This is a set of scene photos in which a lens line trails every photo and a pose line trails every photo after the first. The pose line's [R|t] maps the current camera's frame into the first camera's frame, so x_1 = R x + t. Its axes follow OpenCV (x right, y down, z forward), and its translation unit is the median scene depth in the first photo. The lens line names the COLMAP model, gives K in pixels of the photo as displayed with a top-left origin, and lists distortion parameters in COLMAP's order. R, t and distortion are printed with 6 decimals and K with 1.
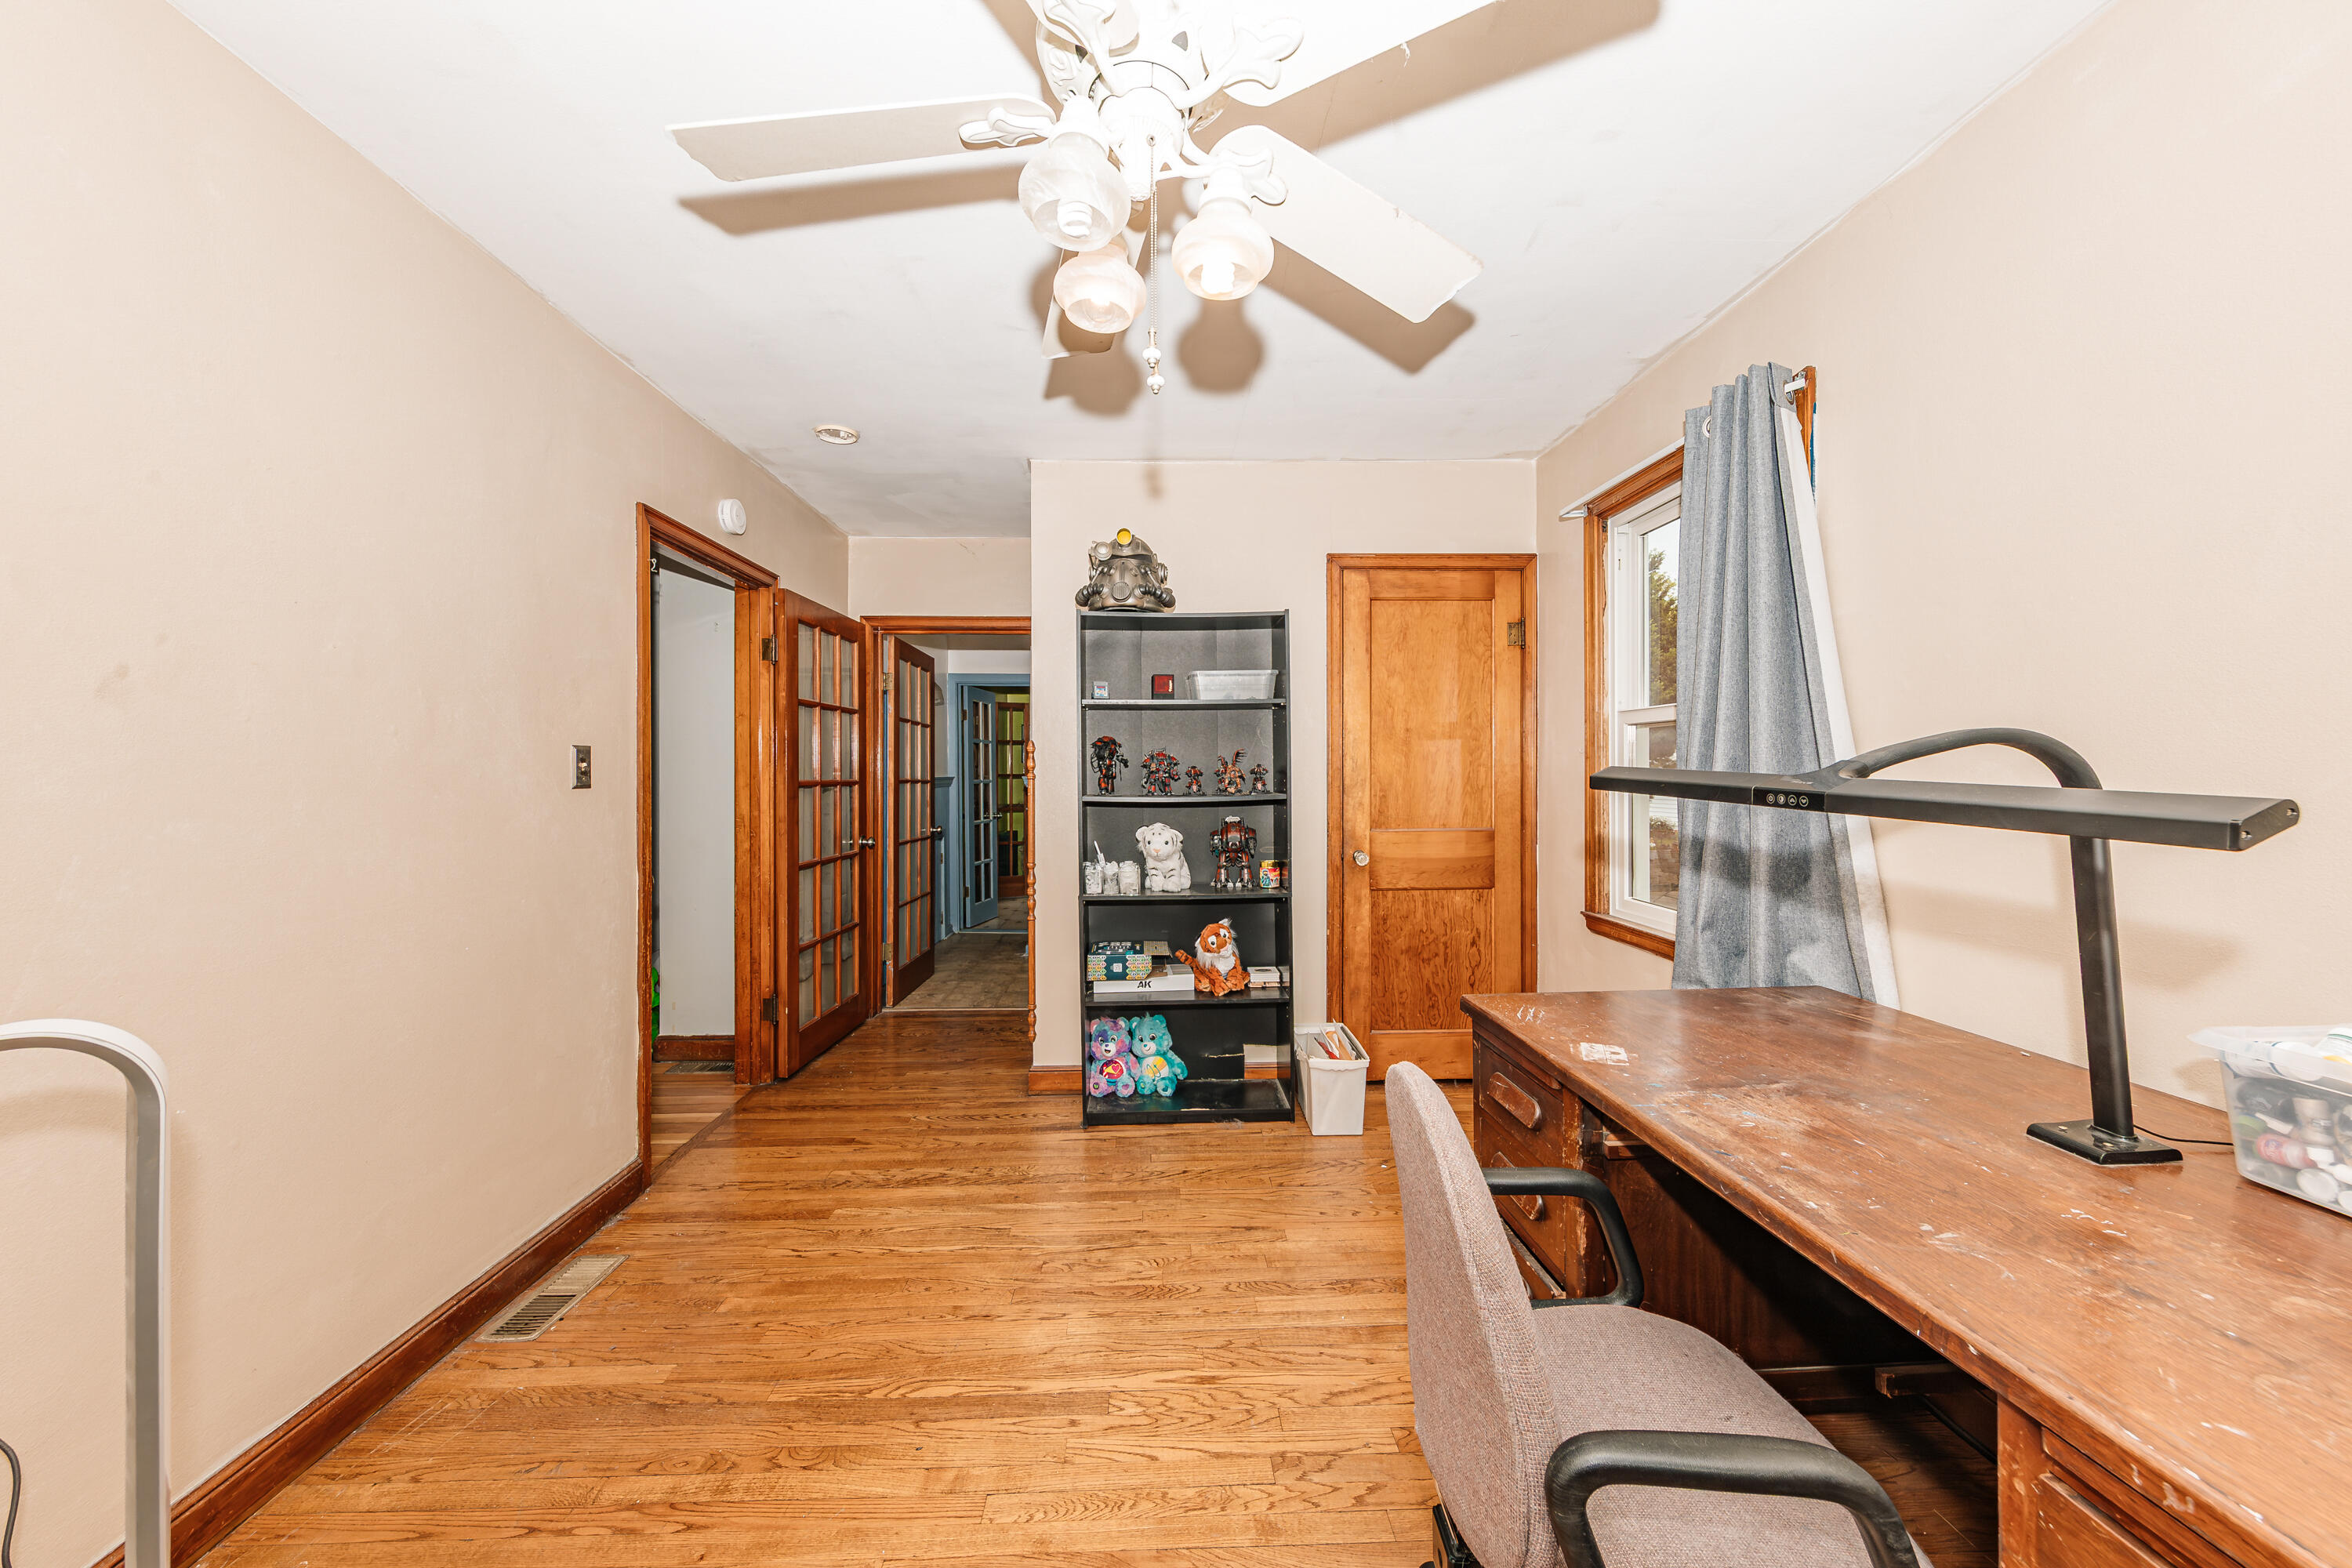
lens RADIAL K [[848.6, 0, 1181.1], [0, 848.6, 774.0], [0, 0, 1]] dist [0.016852, 0.000019]
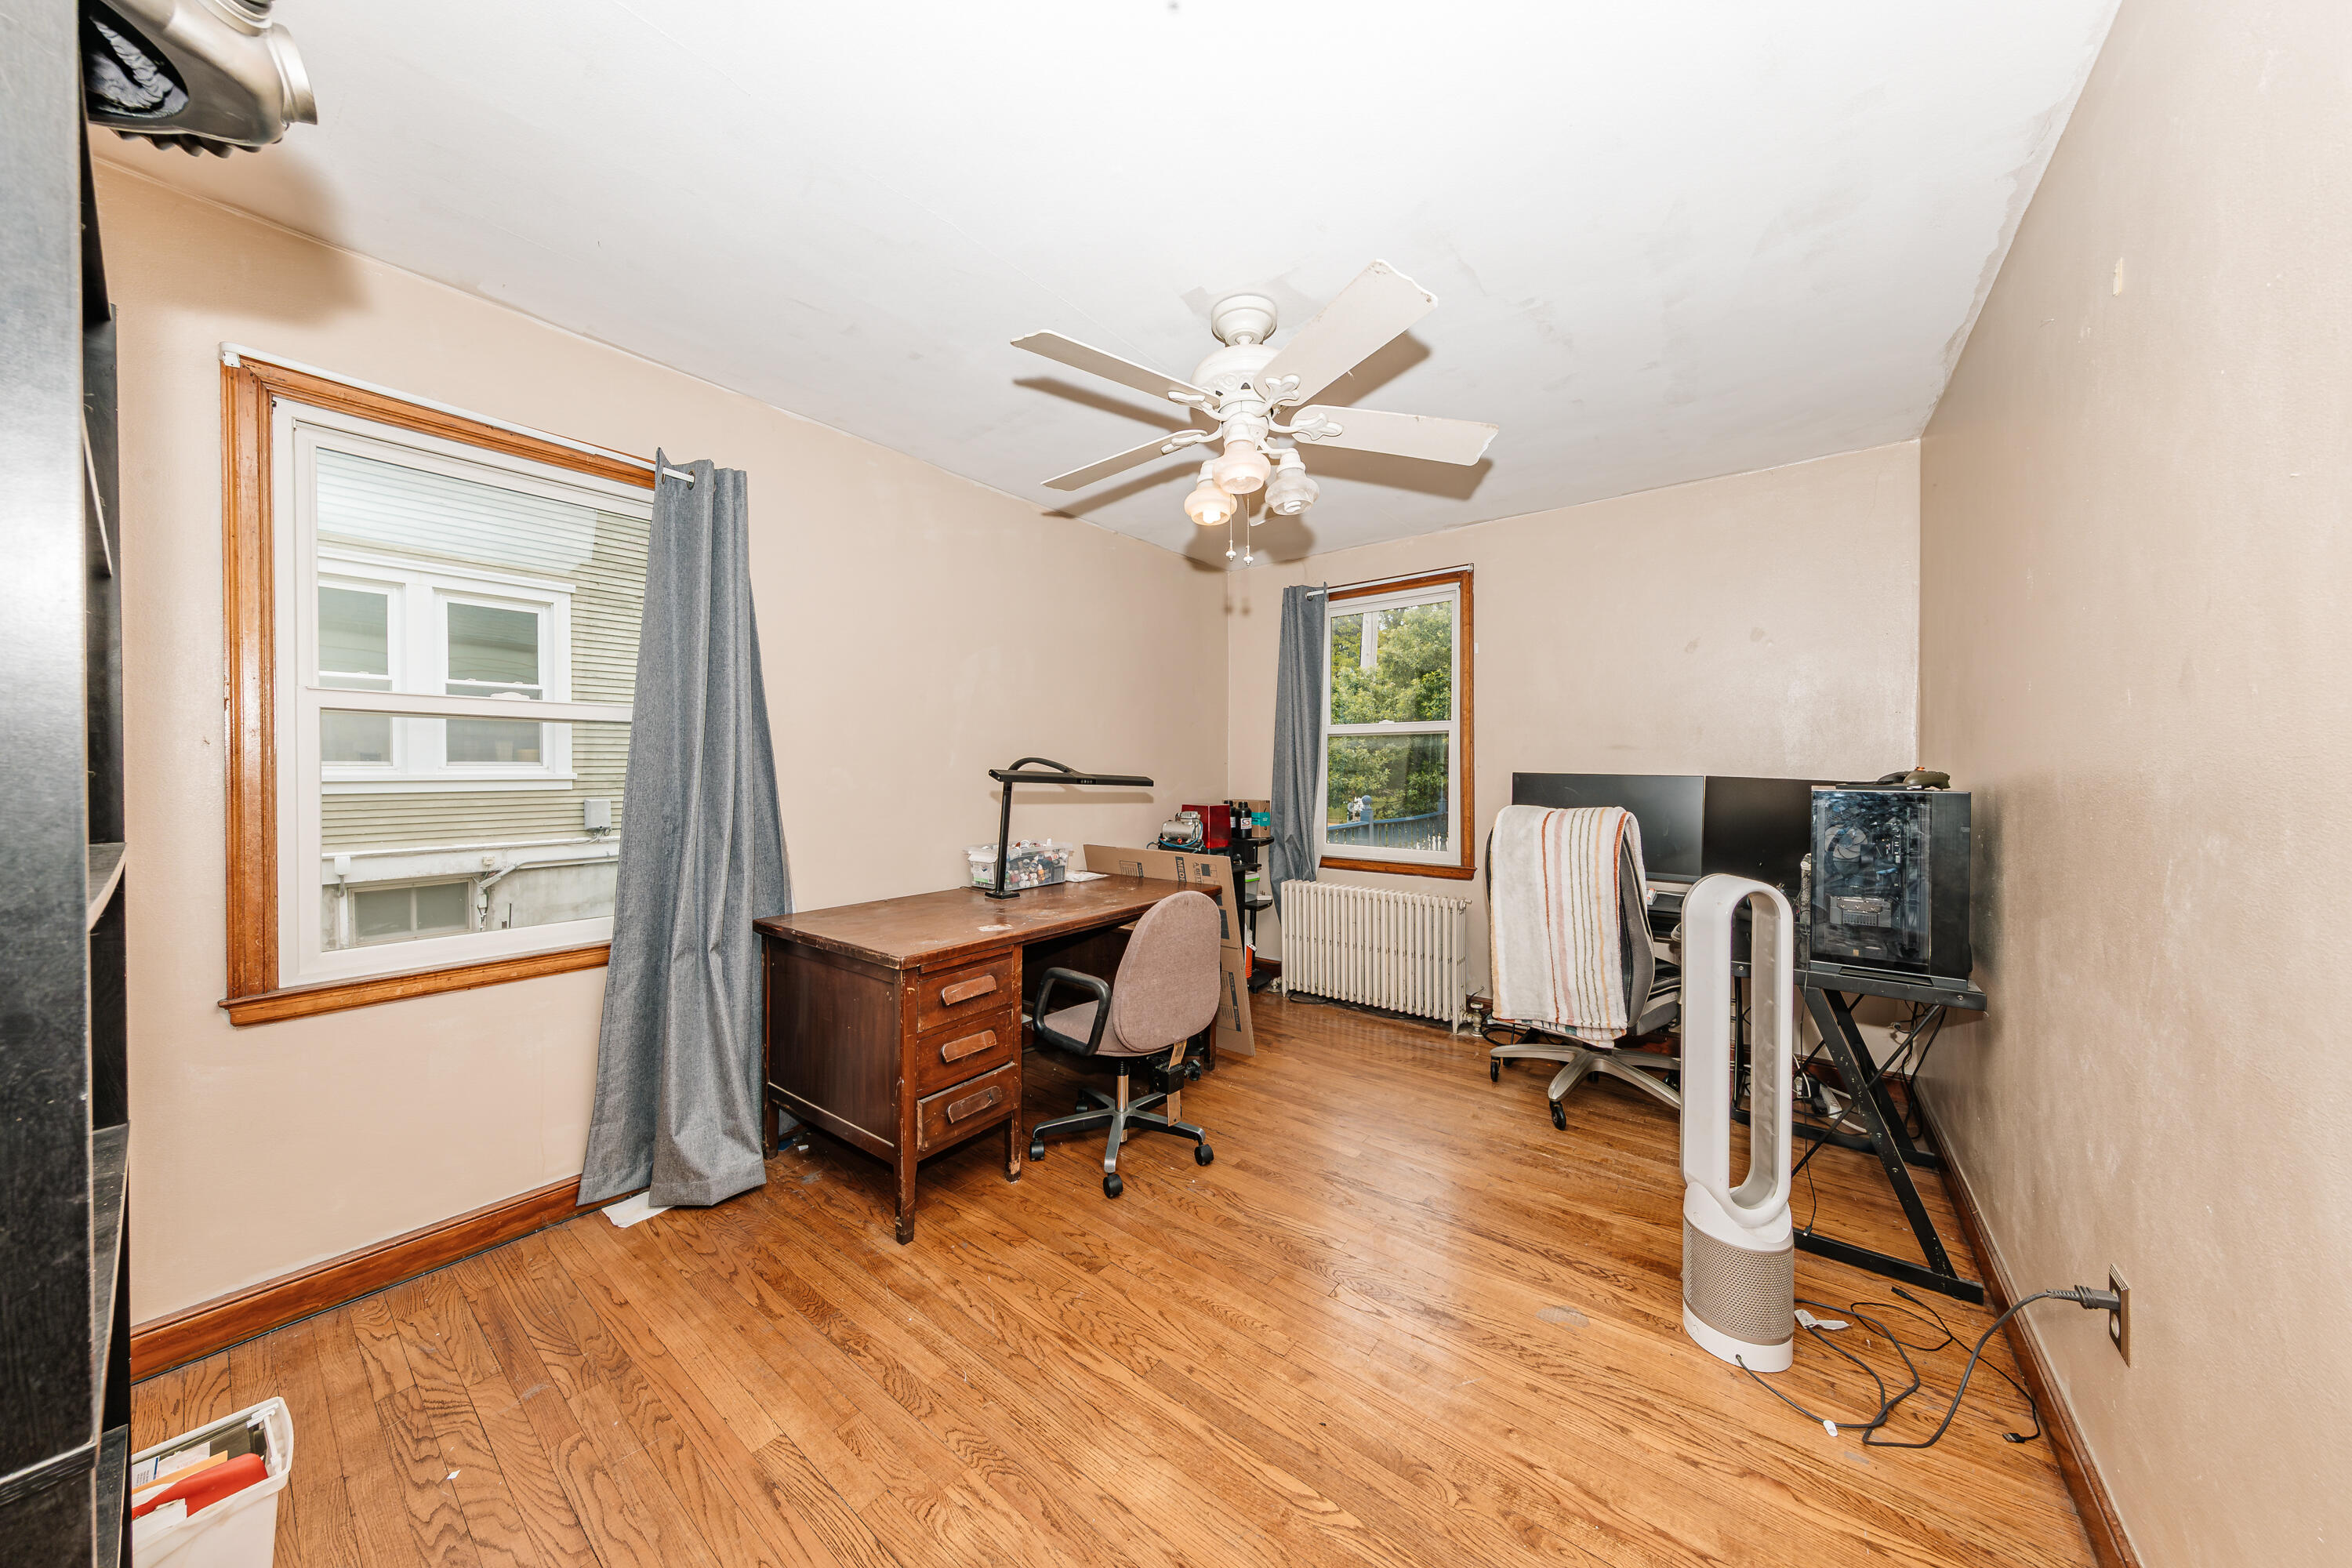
lens RADIAL K [[776.1, 0, 1174.7], [0, 776.1, 783.8], [0, 0, 1]] dist [0.000091, -0.000002]
pose [[-0.771641, -0.001299, 0.636057, -0.695035], [0.002555, 0.999984, 0.005143, 0.006310], [-0.636053, 0.005594, -0.771625, 1.668475]]
